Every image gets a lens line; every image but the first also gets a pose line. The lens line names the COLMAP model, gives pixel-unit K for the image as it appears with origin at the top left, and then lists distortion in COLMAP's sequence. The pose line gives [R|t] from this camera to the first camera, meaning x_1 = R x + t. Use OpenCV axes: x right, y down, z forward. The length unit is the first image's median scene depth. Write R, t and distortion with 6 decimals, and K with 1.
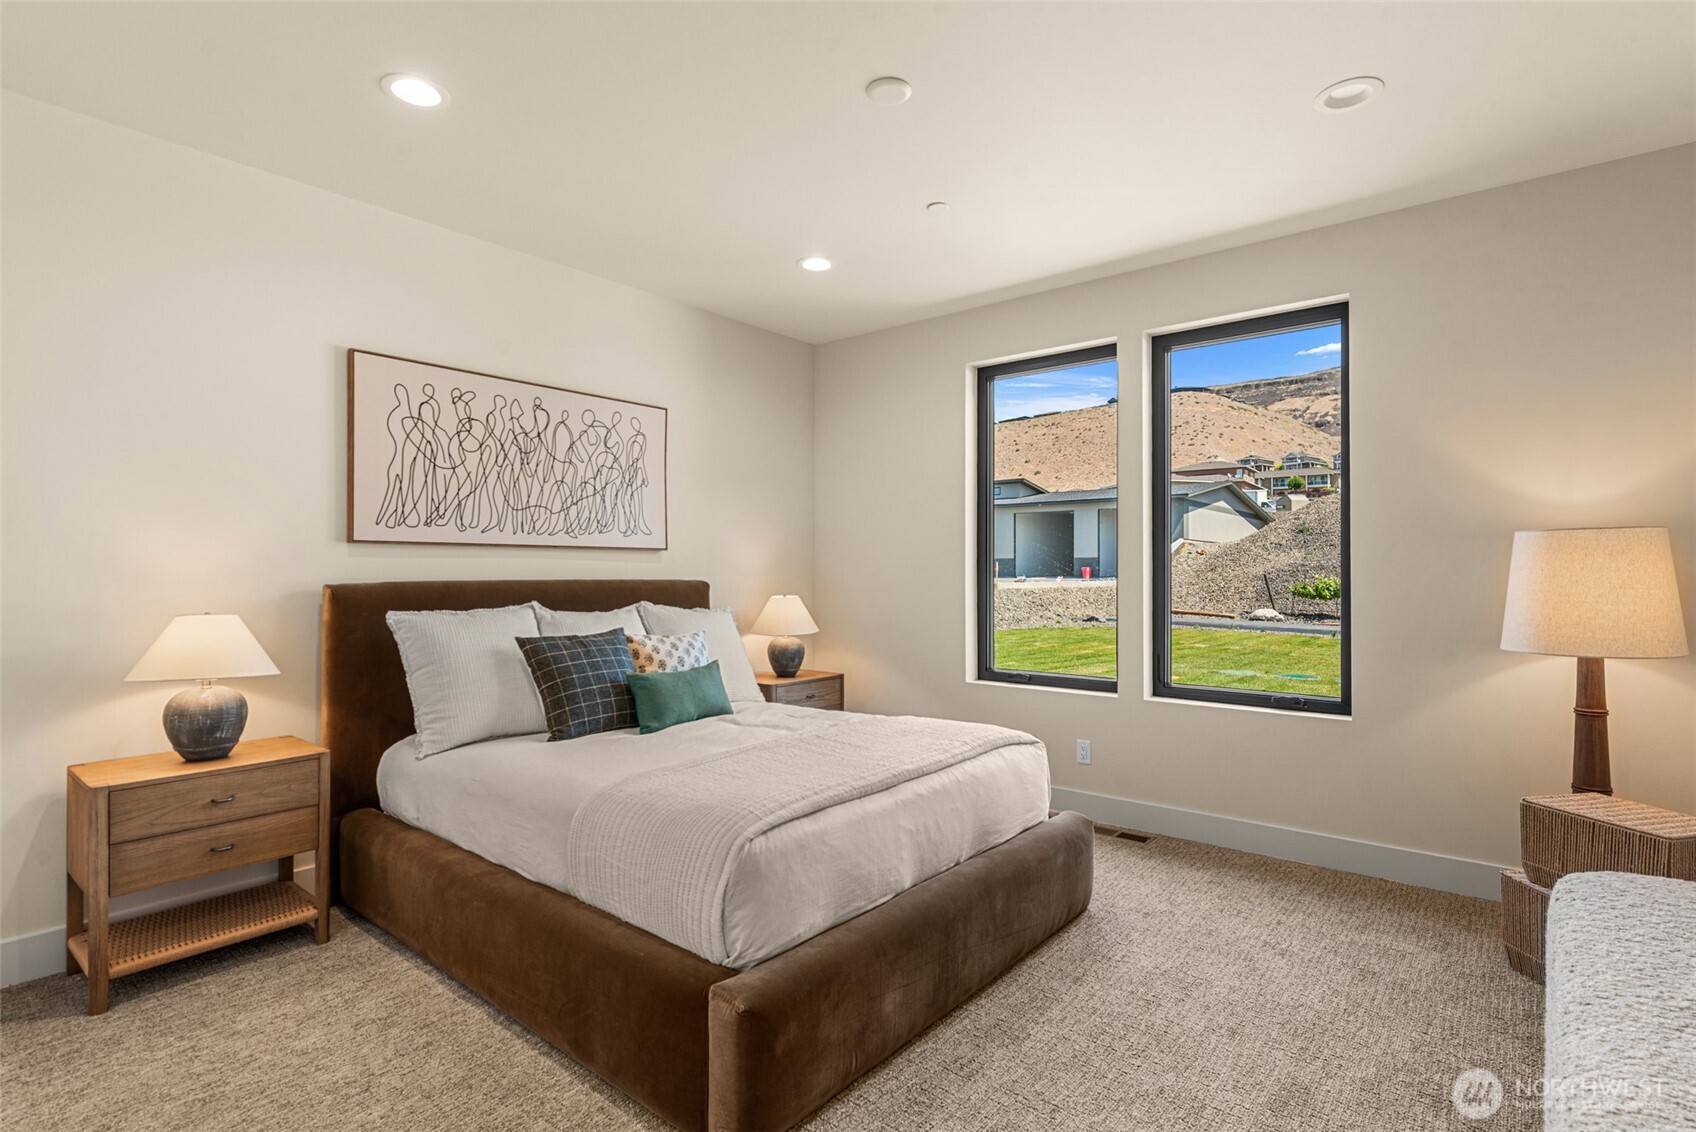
lens RADIAL K [[809.5, 0, 863.1], [0, 809.5, 561.9], [0, 0, 1]] dist [0.012089, -0.004002]
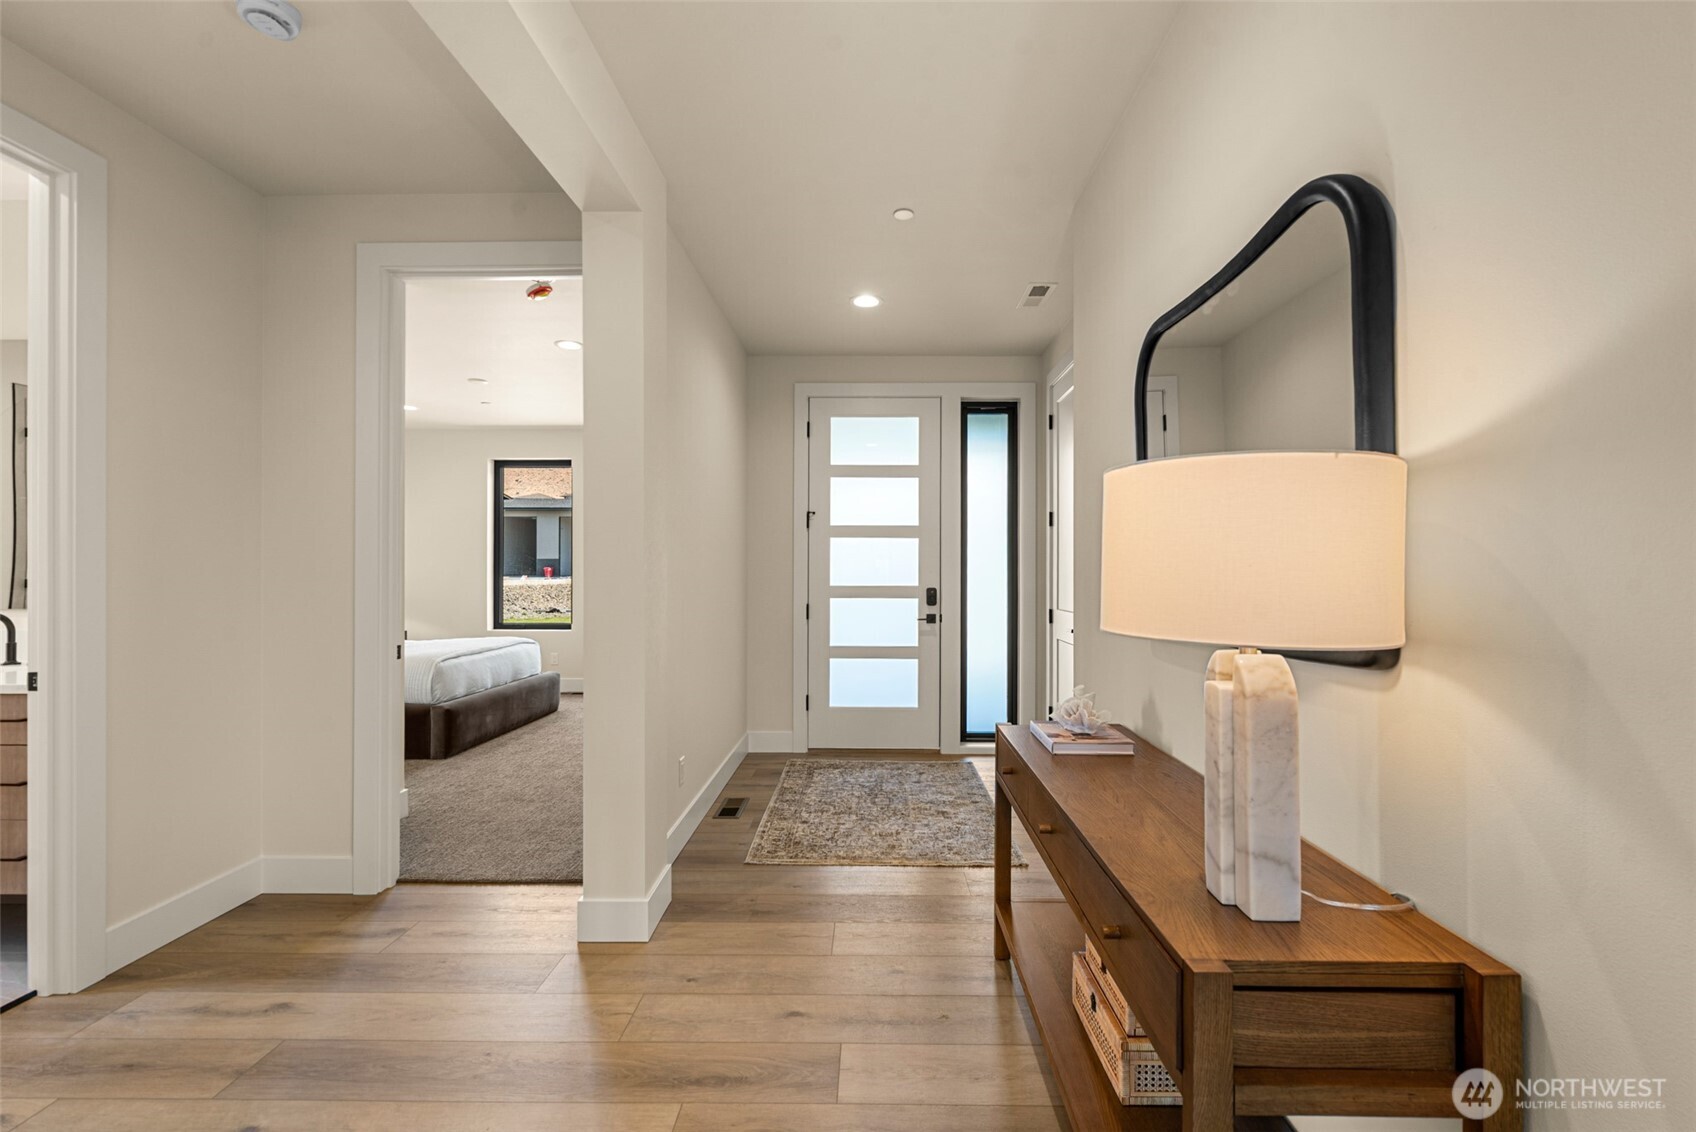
lens RADIAL K [[742.5, 0, 859.2], [0, 742.5, 573.0], [0, 0, 1]] dist [0.002082, 0.001069]
pose [[0.785529, -0.004094, 0.618811, -0.255388], [-0.004751, 0.999909, 0.012647, -0.007532], [-0.618806, -0.012874, 0.785438, -0.853079]]
